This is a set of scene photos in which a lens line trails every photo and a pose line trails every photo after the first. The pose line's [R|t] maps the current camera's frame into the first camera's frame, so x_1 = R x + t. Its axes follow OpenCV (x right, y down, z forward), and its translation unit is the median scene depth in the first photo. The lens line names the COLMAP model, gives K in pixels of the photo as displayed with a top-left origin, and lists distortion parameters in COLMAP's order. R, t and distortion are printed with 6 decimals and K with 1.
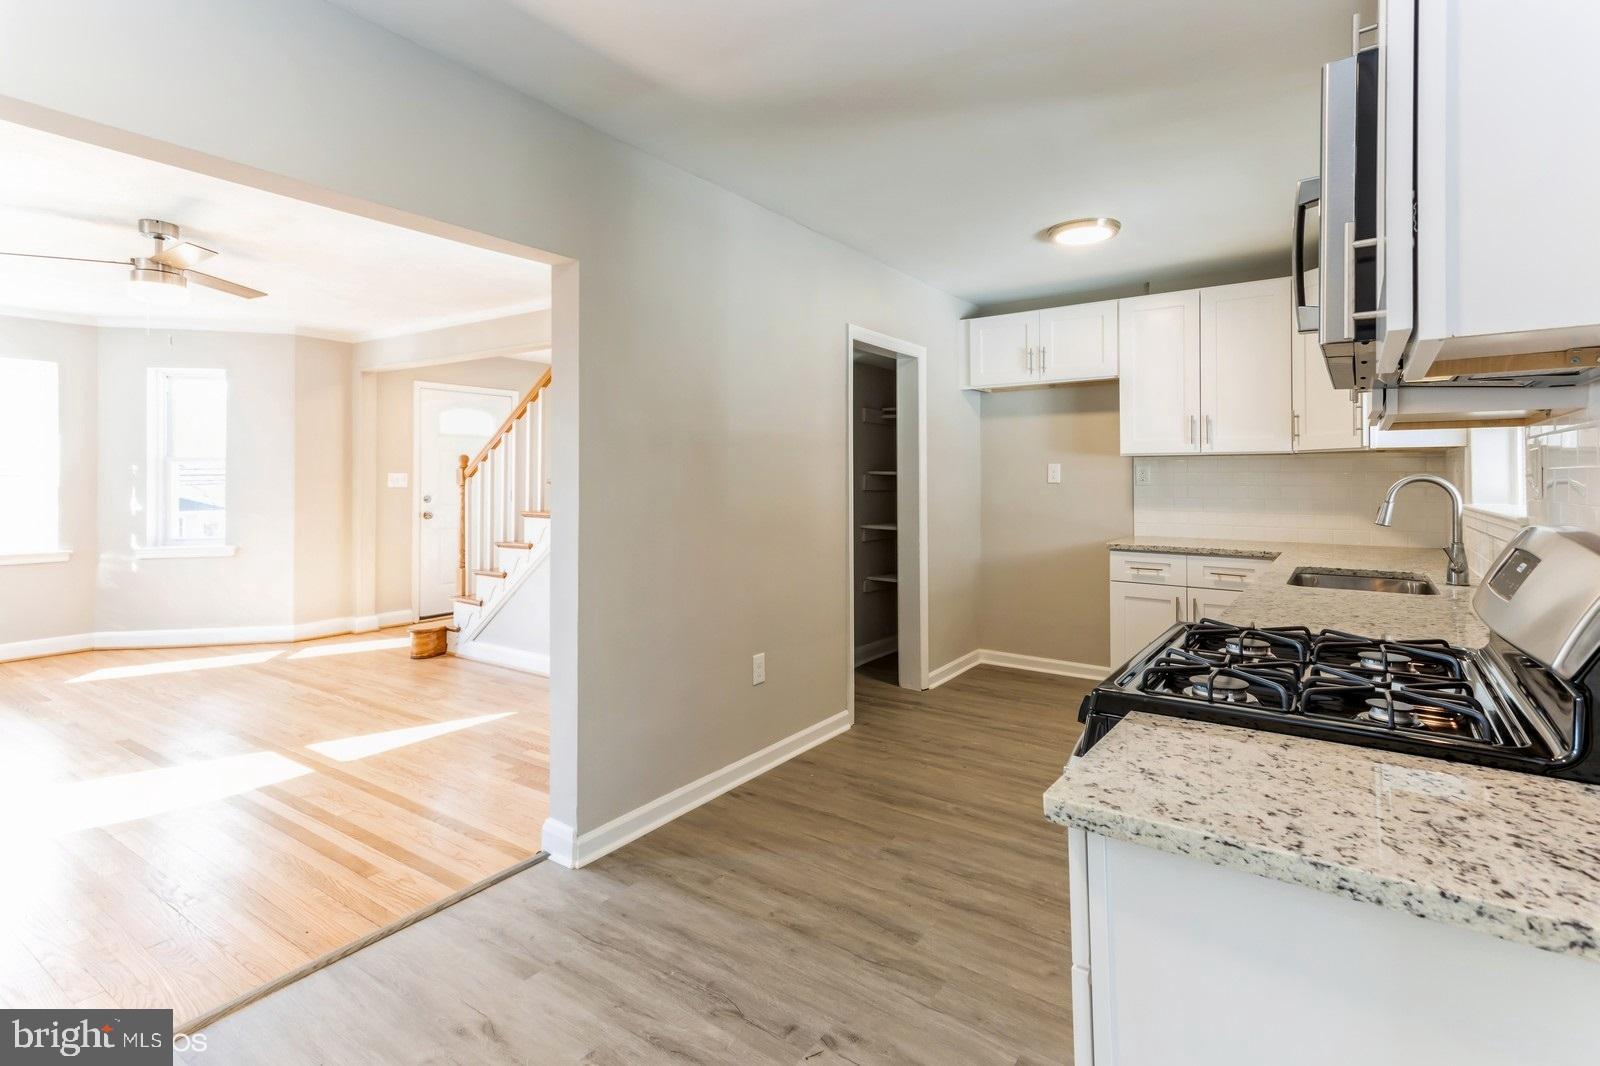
lens RADIAL K [[782.0, 0, 794.8], [0, 782.0, 477.7], [0, 0, 1]] dist [0.032719, 0.000015]
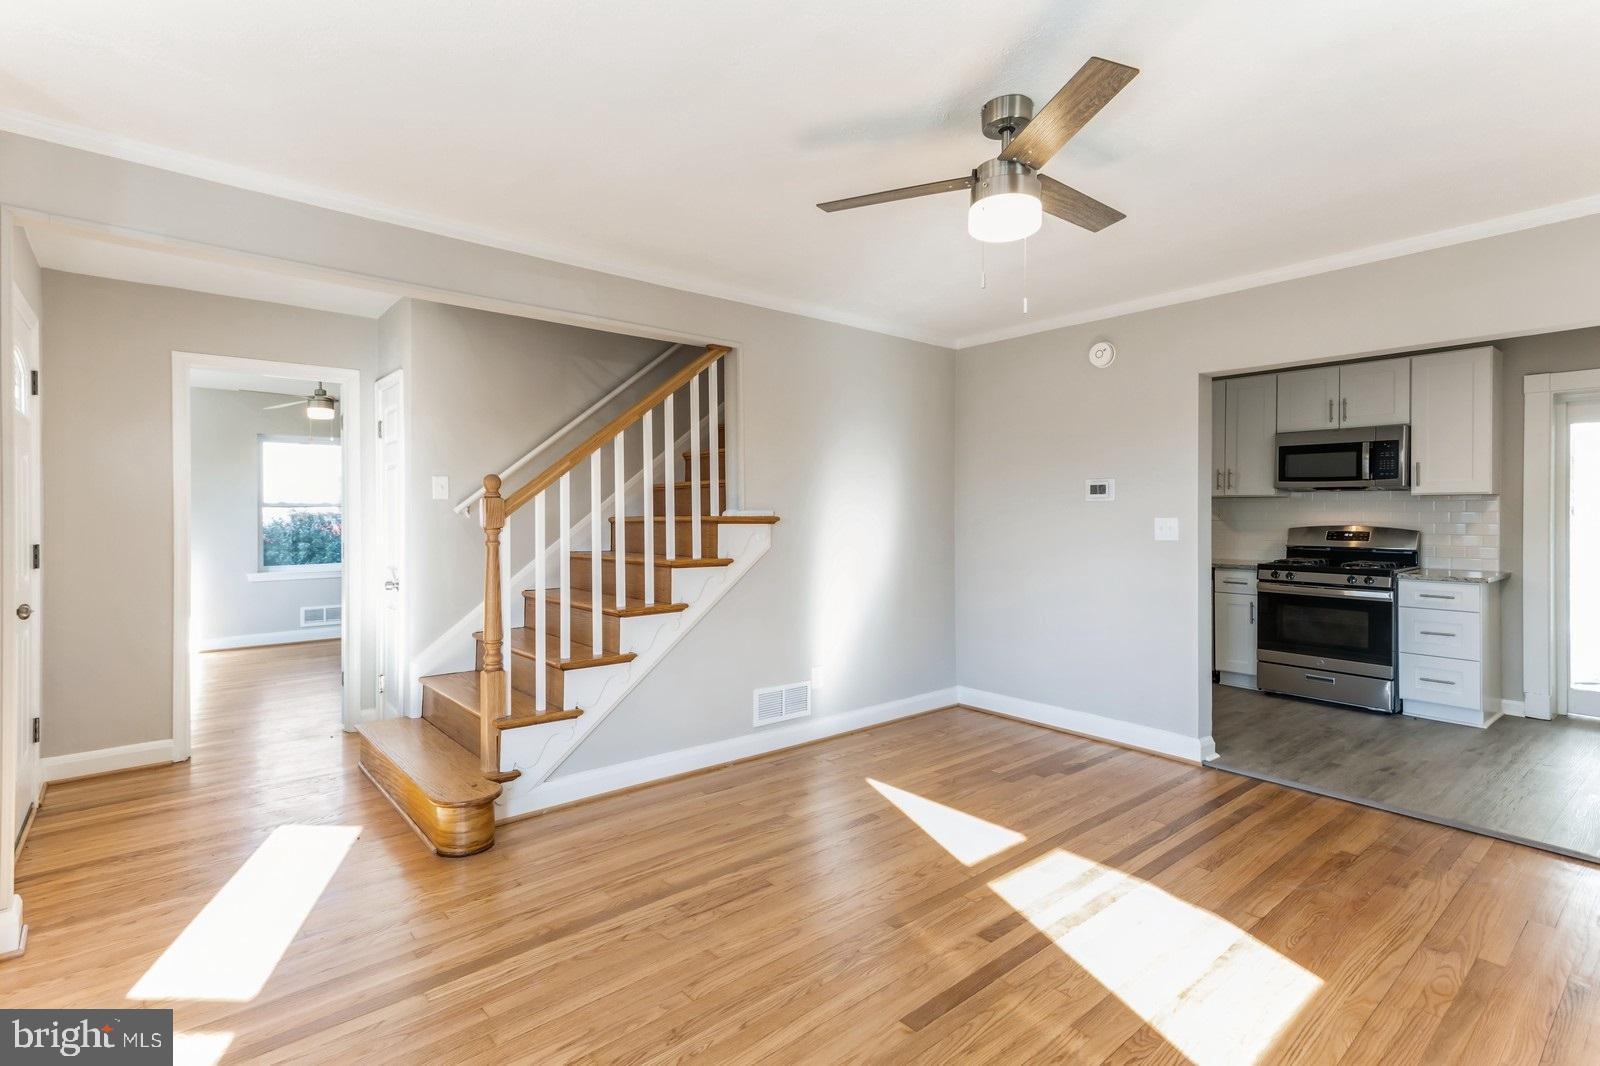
lens RADIAL K [[782.0, 0, 790.2], [0, 782.0, 519.1], [0, 0, 1]] dist [0.032719, 0.000015]
pose [[0.255557, -0.010596, 0.966736, -1.150146], [-0.001672, 0.999934, 0.011402, -0.005036], [-0.966793, -0.004530, 0.255522, 0.800633]]
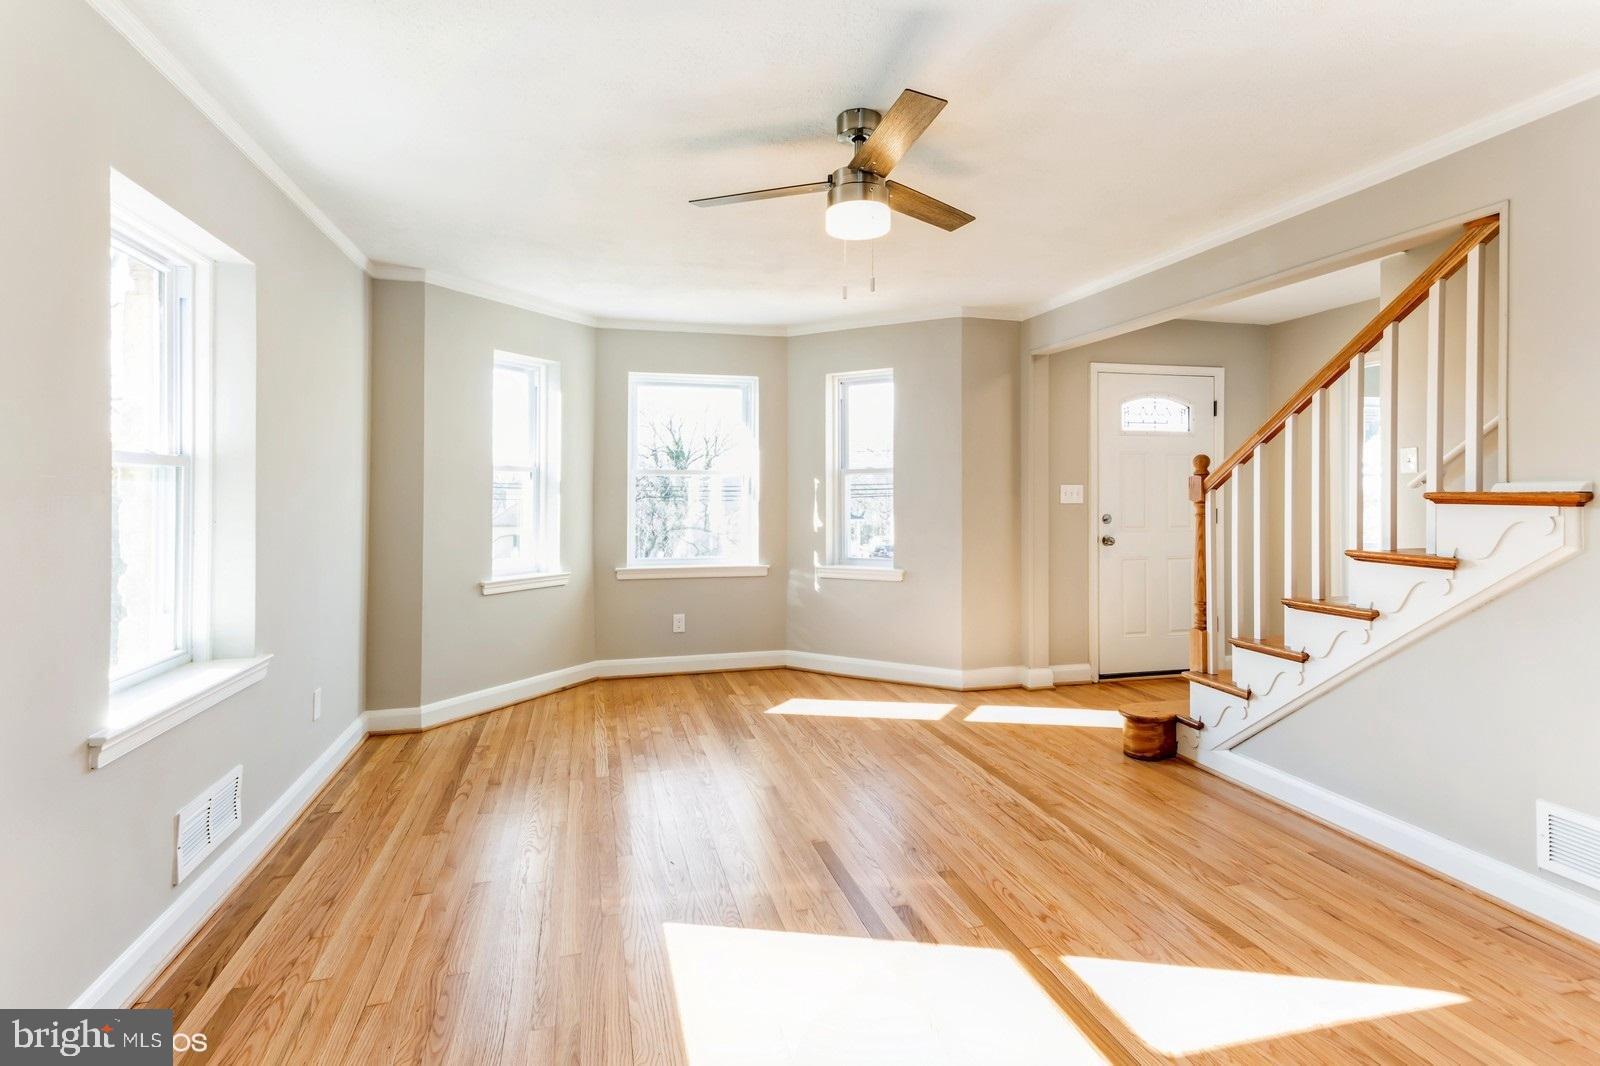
lens RADIAL K [[782.0, 0, 785.4], [0, 782.0, 505.6], [0, 0, 1]] dist [0.032719, 0.000015]
pose [[0.755647, 0.008840, -0.654919, -0.320082], [0.003263, 0.999846, 0.017261, 0.000559], [0.654971, -0.015180, 0.755502, 0.358544]]
